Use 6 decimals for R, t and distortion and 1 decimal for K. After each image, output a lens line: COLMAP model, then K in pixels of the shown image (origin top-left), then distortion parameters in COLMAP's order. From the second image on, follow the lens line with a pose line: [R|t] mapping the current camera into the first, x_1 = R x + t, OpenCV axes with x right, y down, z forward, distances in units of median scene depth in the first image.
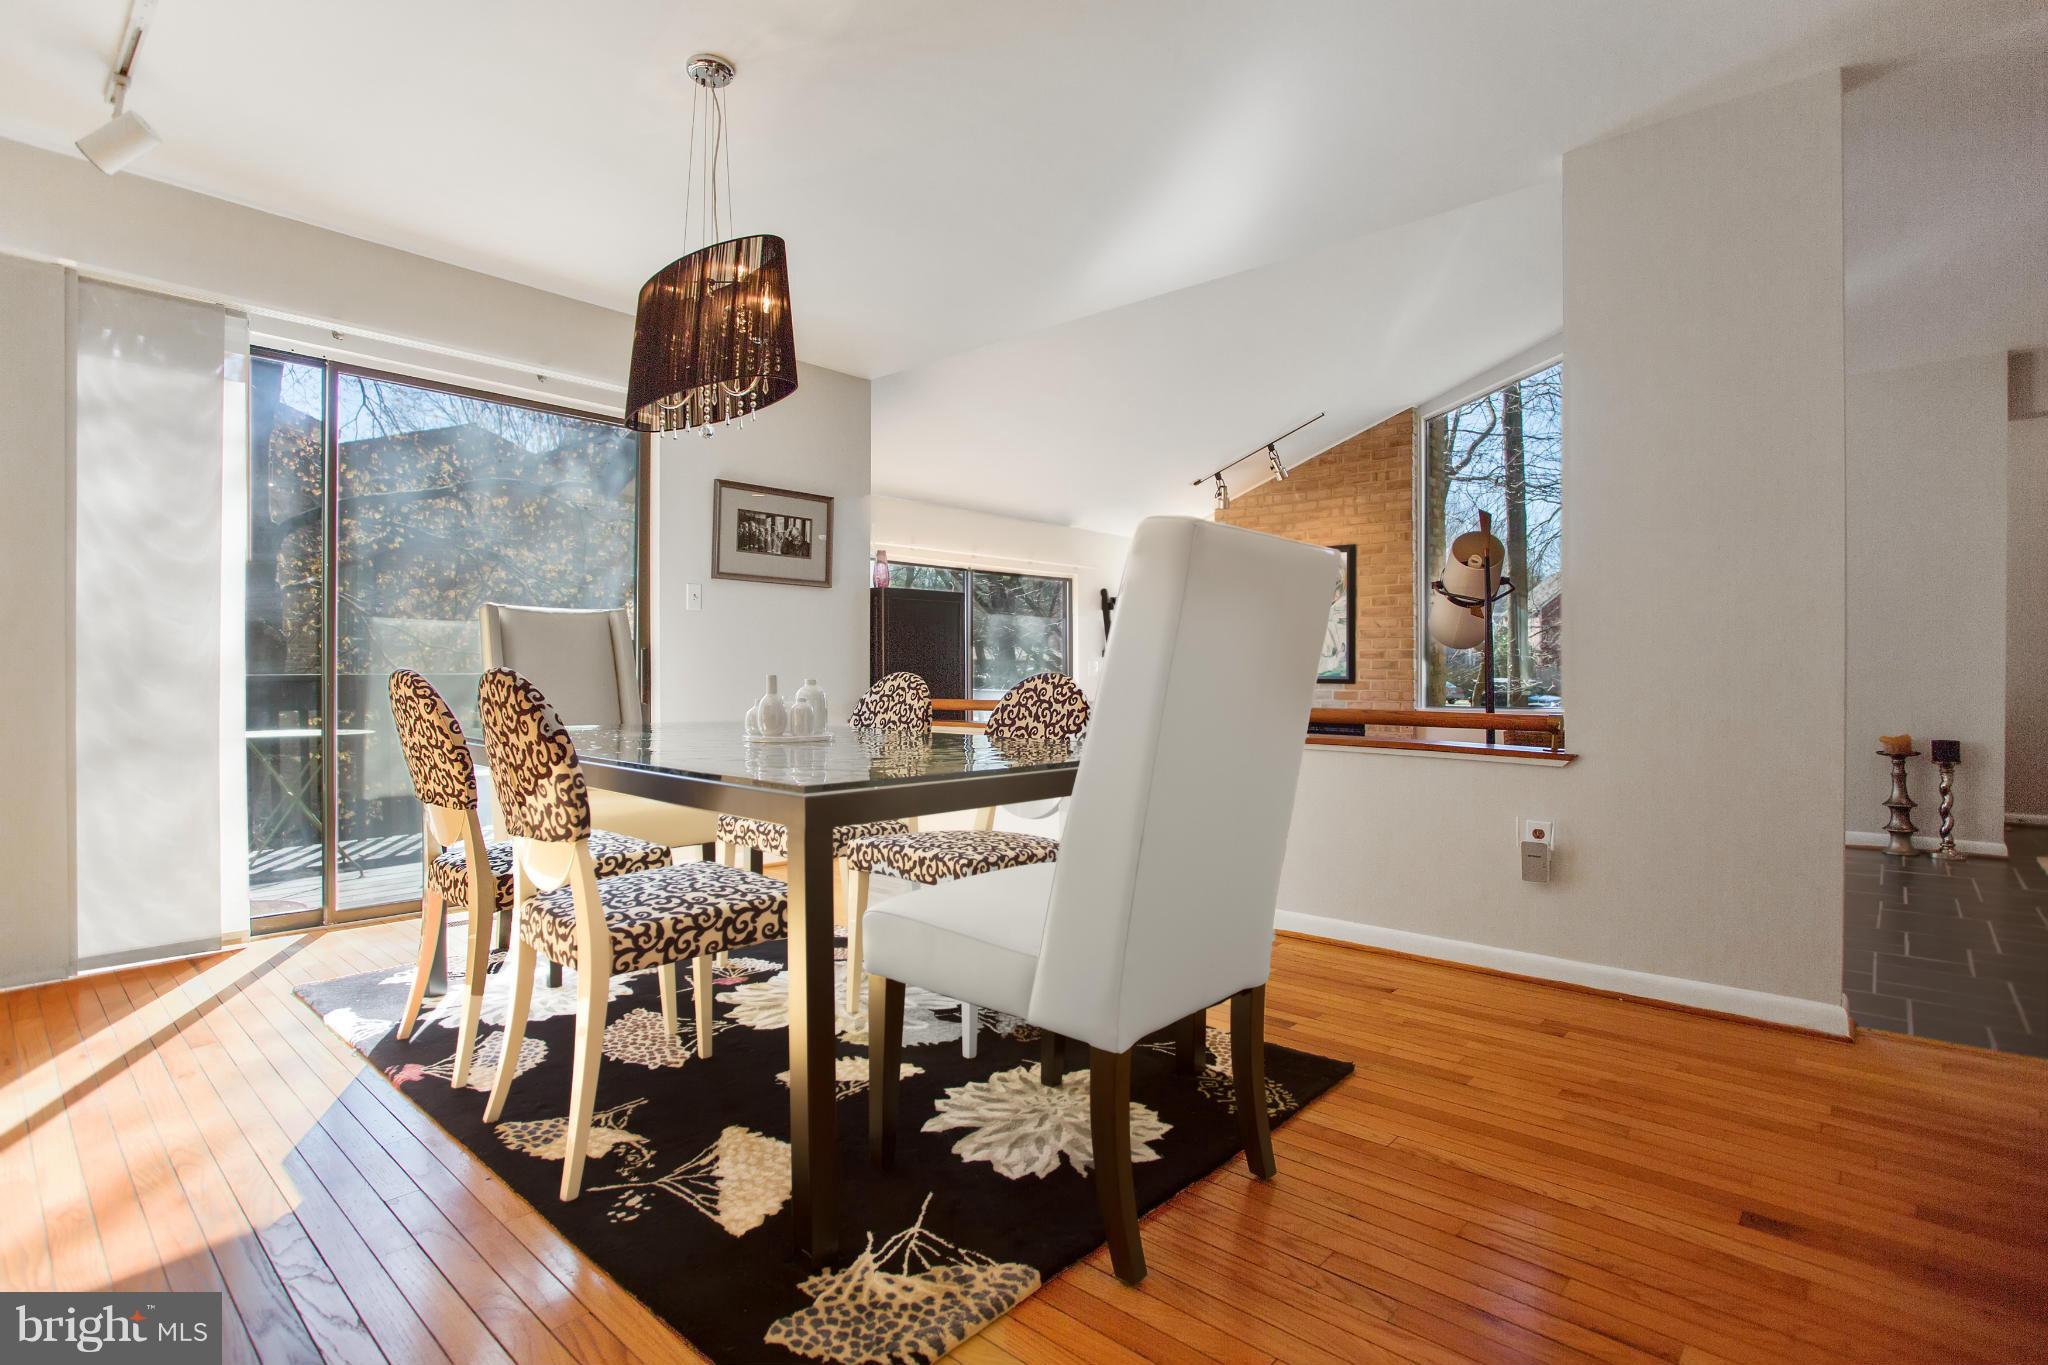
lens RADIAL K [[1009.3, 0, 1024.0], [0, 1009.3, 682.5], [0, 0, 1]] dist [-0.051888, 0.030343]
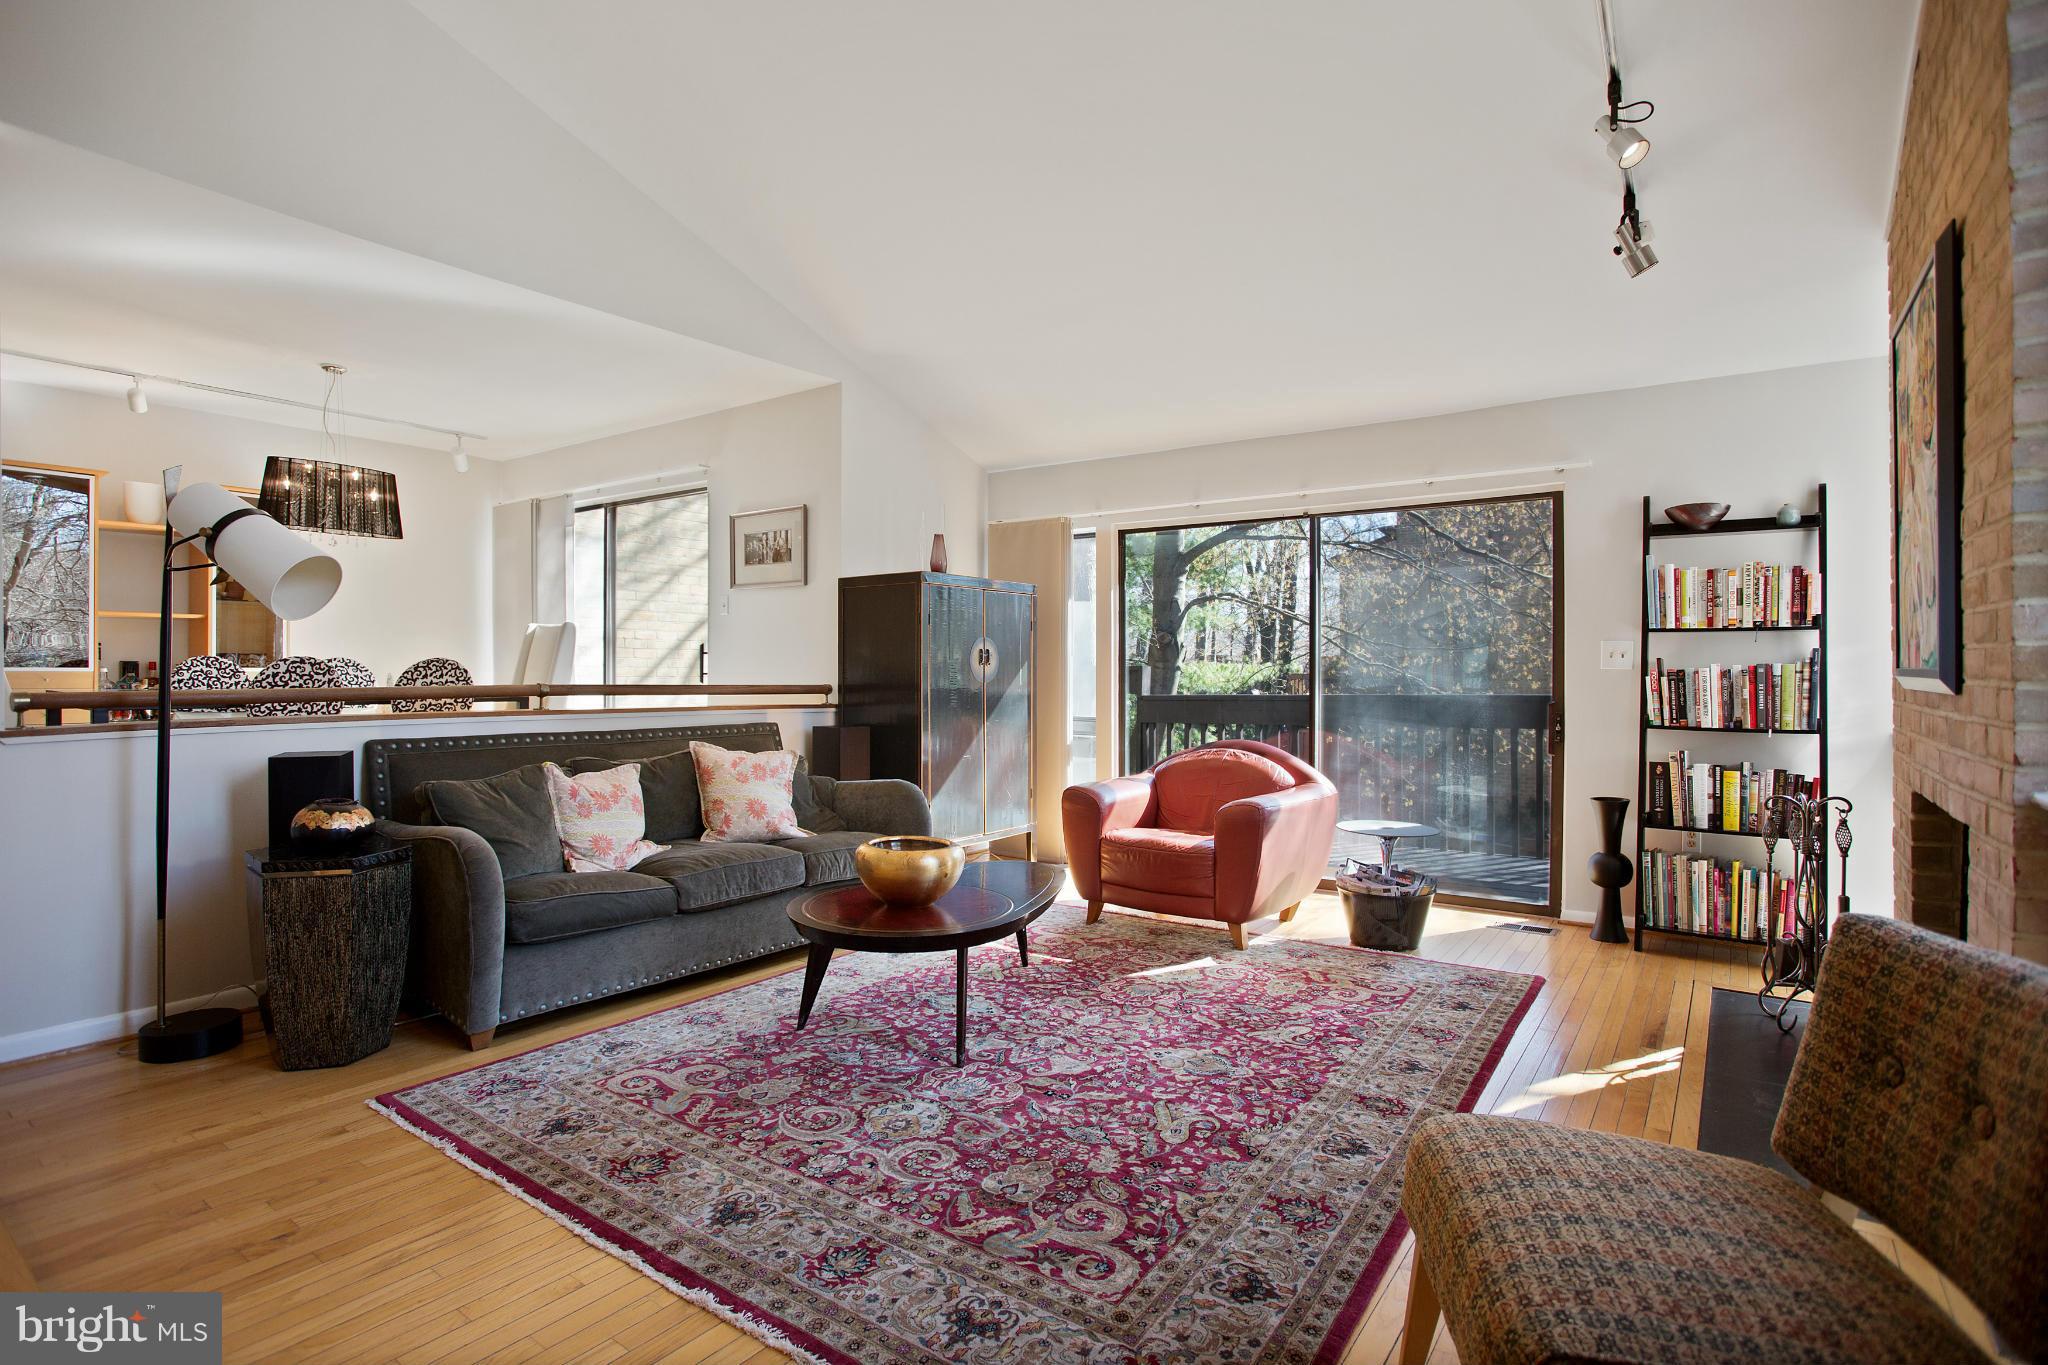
lens RADIAL K [[1021.3, 0, 1047.0], [0, 1021.3, 669.9], [0, 0, 1]] dist [-0.069885, 0.028210]
pose [[0.095685, -0.000693, -0.995411, 0.968803], [-0.015010, 0.999885, -0.002139, -0.001607], [0.995299, 0.015146, 0.095663, 1.174993]]
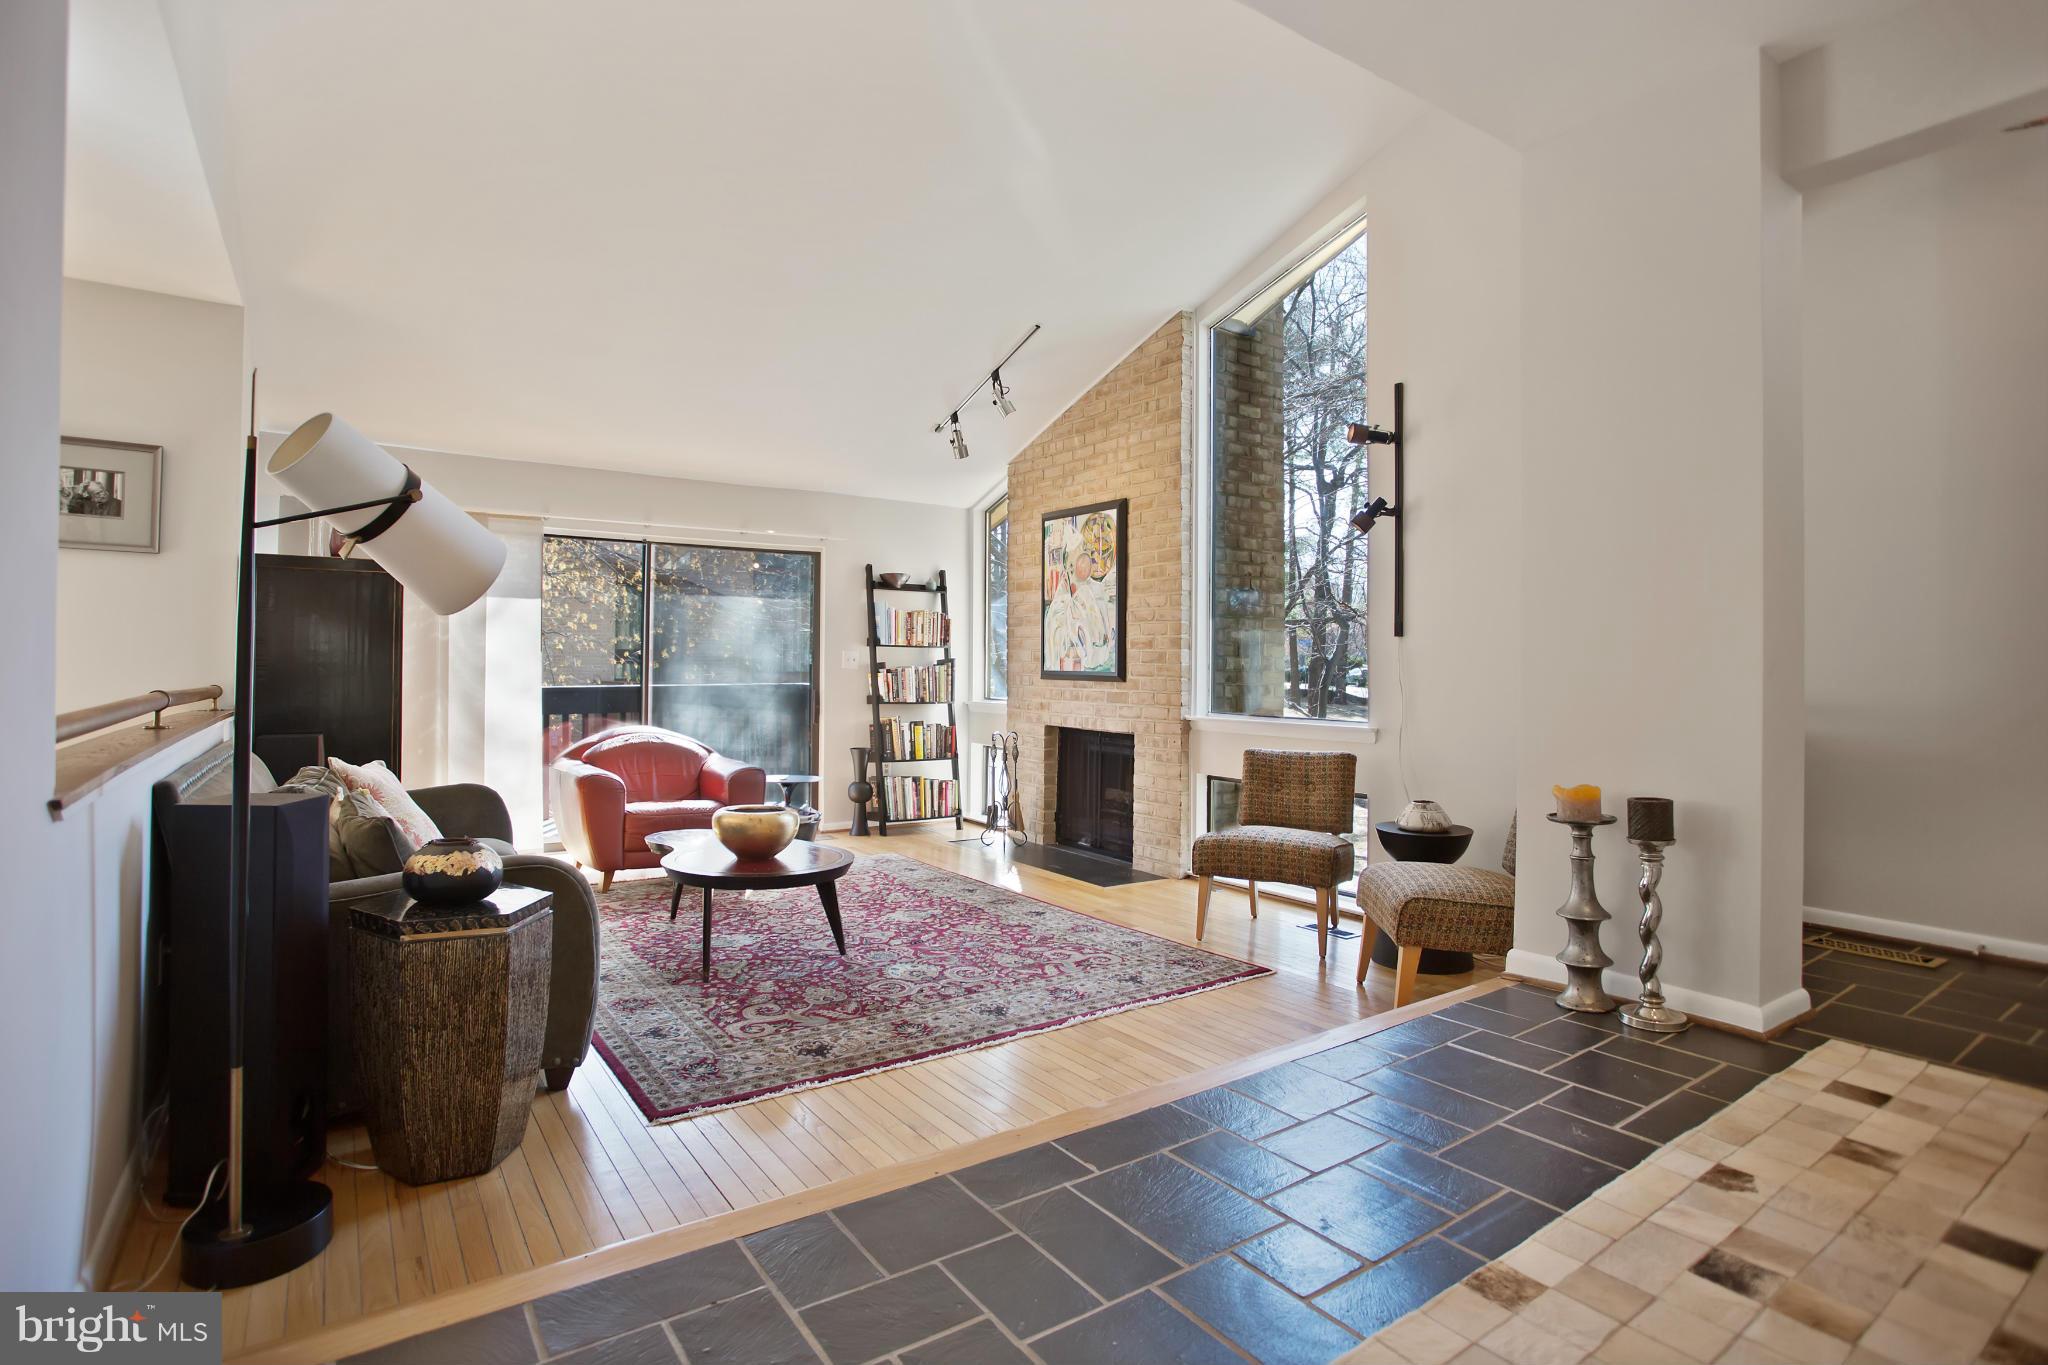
lens RADIAL K [[1019.6, 0, 1025.3], [0, 1019.6, 652.2], [0, 0, 1]] dist [-0.051776, 0.000605]
pose [[0.971673, 0.008205, -0.236186, 0.714471], [-0.014562, 0.999577, -0.025187, -0.001445], [0.235879, 0.027913, 0.971381, 0.388476]]
